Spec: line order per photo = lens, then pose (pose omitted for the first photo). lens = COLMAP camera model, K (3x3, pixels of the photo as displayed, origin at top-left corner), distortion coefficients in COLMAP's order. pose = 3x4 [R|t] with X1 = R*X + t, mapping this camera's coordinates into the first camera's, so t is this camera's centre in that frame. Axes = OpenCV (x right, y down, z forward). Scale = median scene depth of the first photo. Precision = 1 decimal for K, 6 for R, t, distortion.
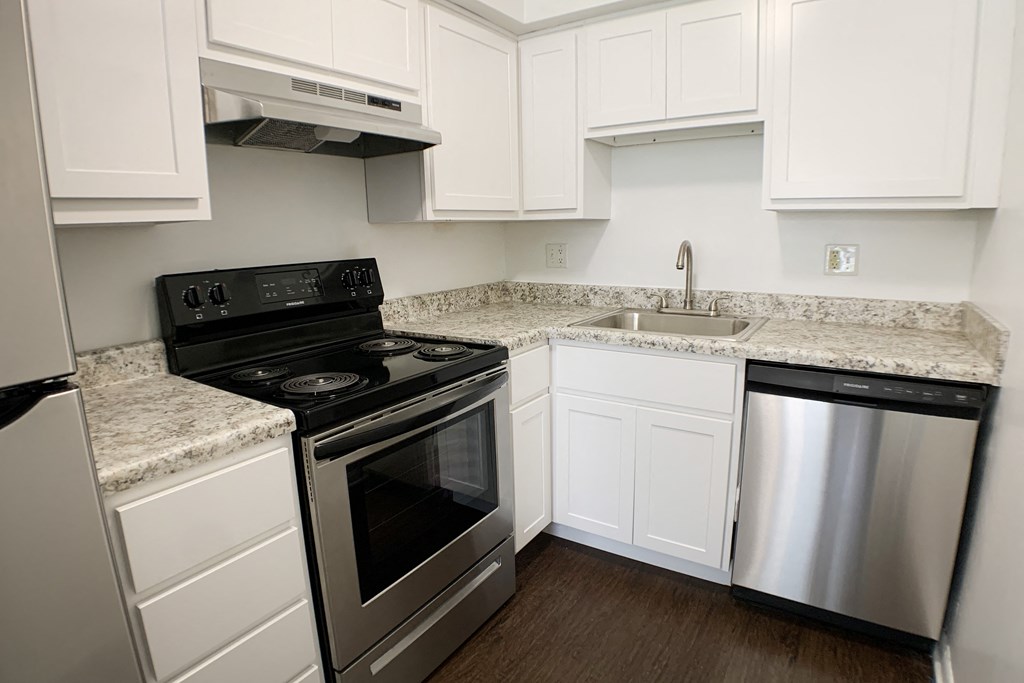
lens RADIAL K [[565.8, 0, 502.1], [0, 565.8, 339.1], [0, 0, 1]] dist [-0.051832, 0.004893]
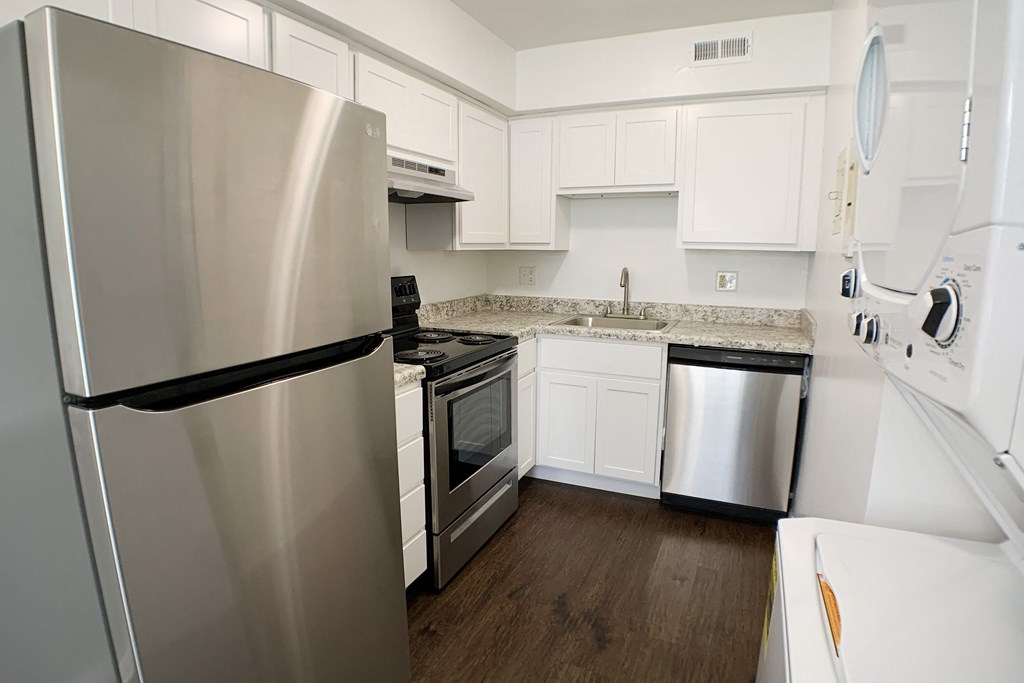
lens RADIAL K [[558.0, 0, 505.4], [0, 558.0, 341.8], [0, 0, 1]] dist [0.027511, 0.000242]
pose [[0.986977, -0.000040, 0.160863, -0.249166], [0.003747, 0.999734, -0.022741, 0.058449], [-0.160819, 0.023048, 0.986715, -0.443236]]
